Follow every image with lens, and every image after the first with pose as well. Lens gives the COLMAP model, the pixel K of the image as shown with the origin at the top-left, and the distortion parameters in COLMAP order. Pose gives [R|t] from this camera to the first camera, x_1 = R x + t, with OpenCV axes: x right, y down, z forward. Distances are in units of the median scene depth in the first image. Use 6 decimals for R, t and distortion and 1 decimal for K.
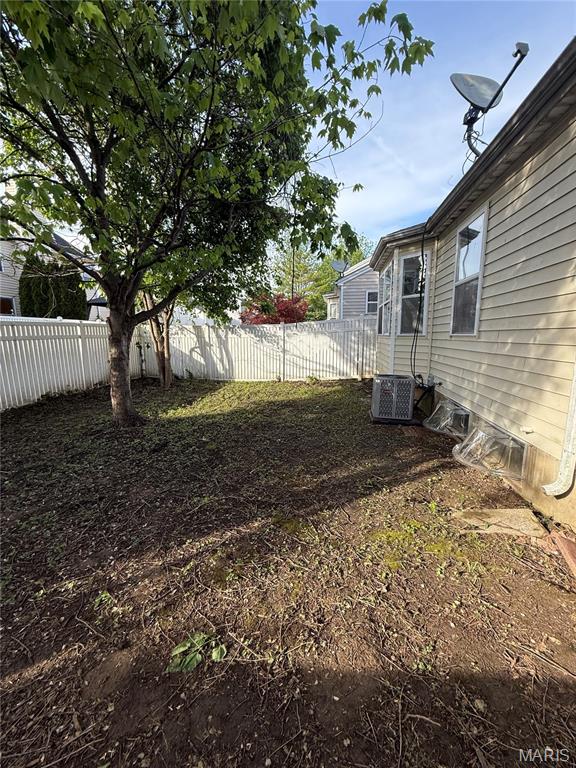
lens RADIAL K [[305.4, 0, 288.2], [0, 305.4, 383.2], [0, 0, 1]] dist [-0.003794, 0.000156]
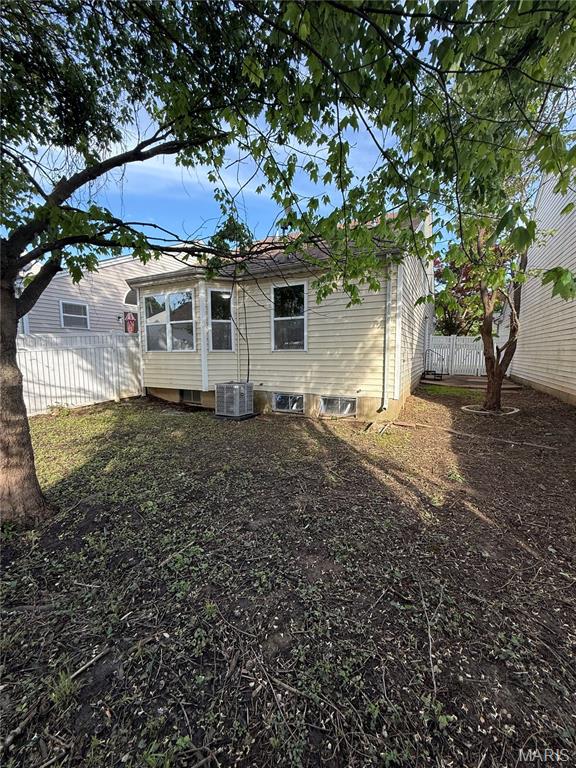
lens RADIAL K [[305.4, 0, 288.9], [0, 305.4, 384.4], [0, 0, 1]] dist [-0.003794, 0.000156]
pose [[0.312488, -0.086729, 0.945954, -0.726707], [0.149122, 0.987955, 0.041319, -0.032211], [-0.938144, 0.128151, 0.321657, 0.348353]]
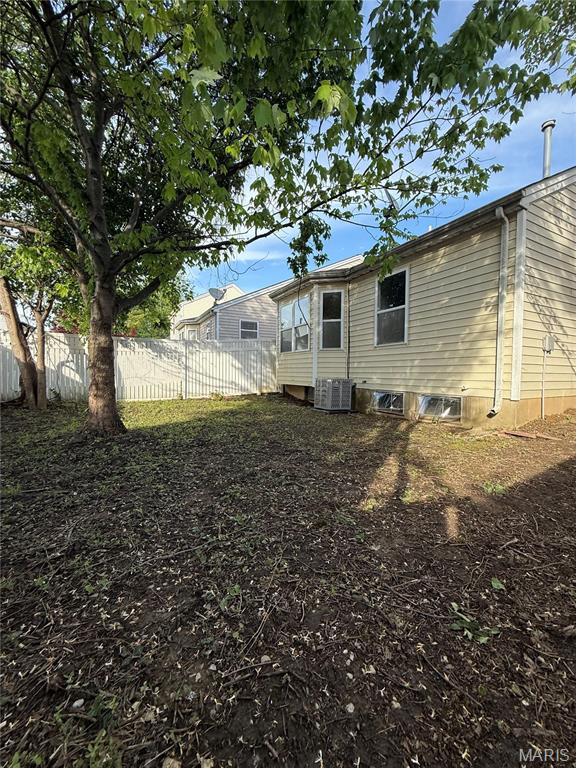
lens RADIAL K [[305.4, 0, 288.4], [0, 305.4, 385.0], [0, 0, 1]] dist [-0.003794, 0.000156]
pose [[0.802977, -0.007301, 0.595966, -0.535739], [0.076936, 0.992829, -0.091497, 0.101956], [-0.591024, 0.119321, 0.797780, 0.074378]]
